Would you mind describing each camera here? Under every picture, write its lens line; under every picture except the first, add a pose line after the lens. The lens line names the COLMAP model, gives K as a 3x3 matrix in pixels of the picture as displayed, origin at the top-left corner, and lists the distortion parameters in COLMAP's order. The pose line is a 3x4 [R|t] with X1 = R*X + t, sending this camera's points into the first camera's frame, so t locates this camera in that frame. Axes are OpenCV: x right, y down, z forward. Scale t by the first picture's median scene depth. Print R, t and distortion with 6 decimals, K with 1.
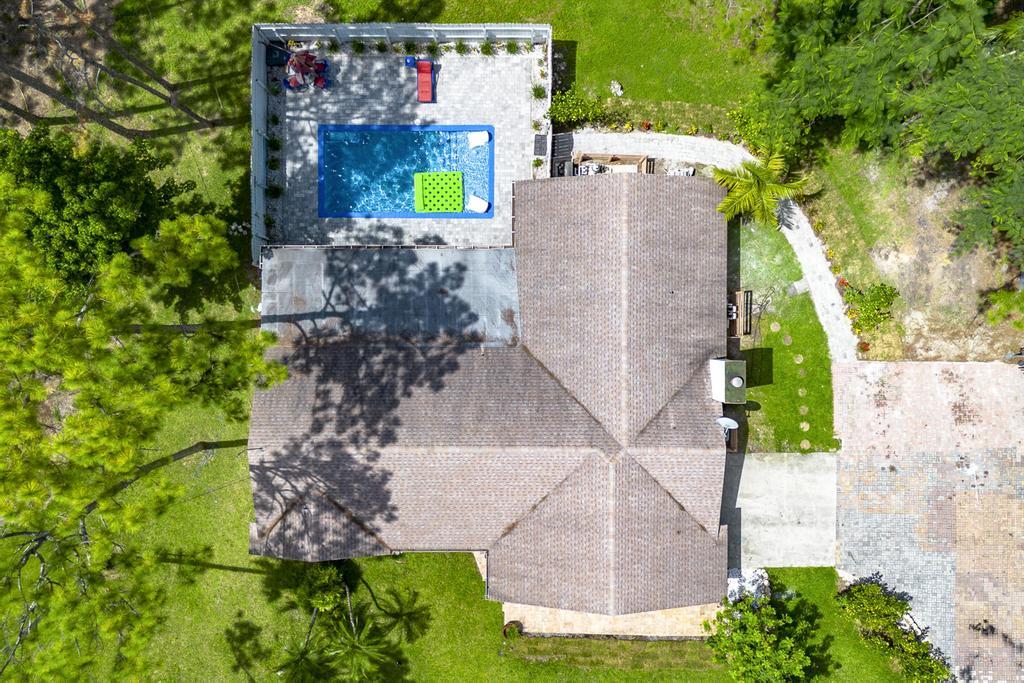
lens RADIAL K [[862.4, 0, 509.9], [0, 862.4, 284.4], [0, 0, 1]] dist [0.032675, 0.000177]
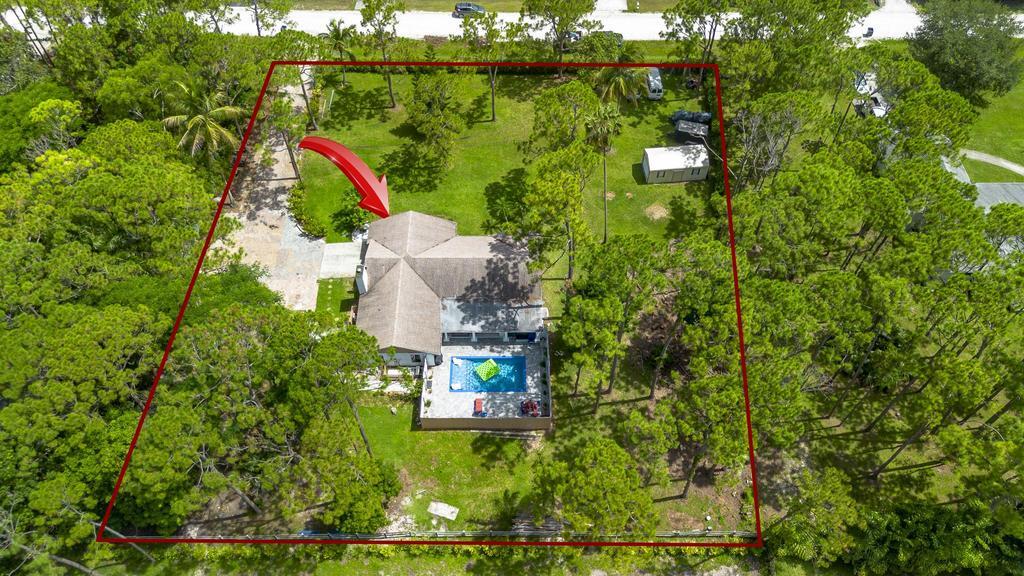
lens RADIAL K [[756.6, 0, 515.6], [0, 756.6, 284.7], [0, 0, 1]] dist [0.030711, -0.001490]
pose [[-0.999880, 0.013905, -0.006874, -0.181670], [-0.015355, -0.824467, 0.565701, -1.092193], [0.002199, 0.565739, 0.824582, -0.819209]]
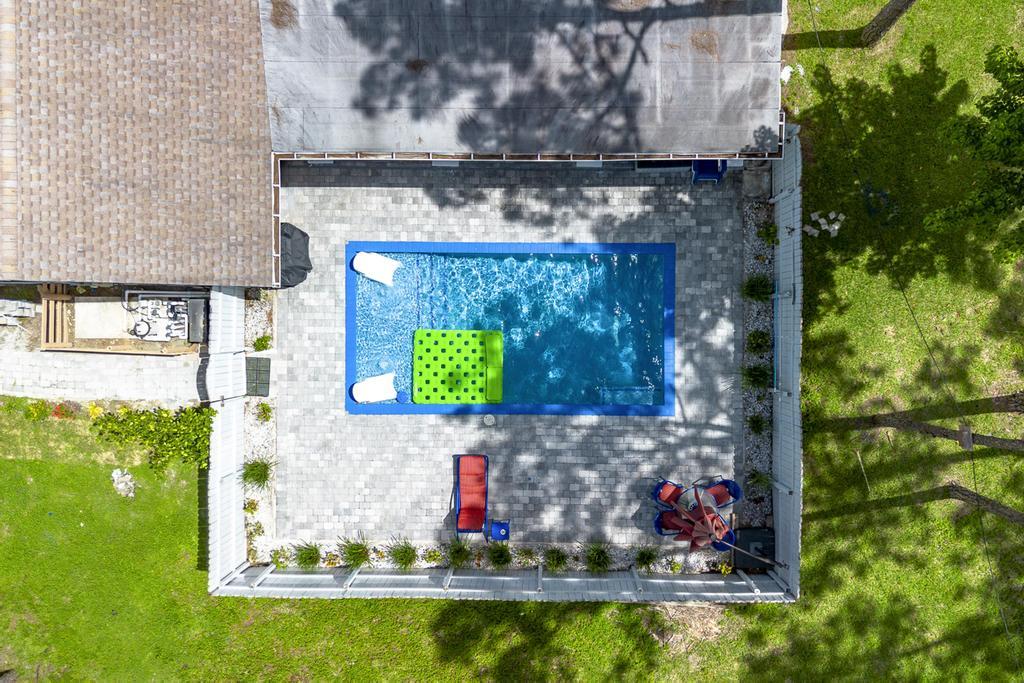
lens RADIAL K [[845.7, 0, 553.2], [0, 845.7, 342.8], [0, 0, 1]] dist [0.052197, 0.002363]
pose [[-0.999845, -0.005036, 0.016896, -0.160067], [0.004861, -0.999934, -0.010382, -0.135723], [0.016947, -0.010298, 0.999803, 0.478580]]
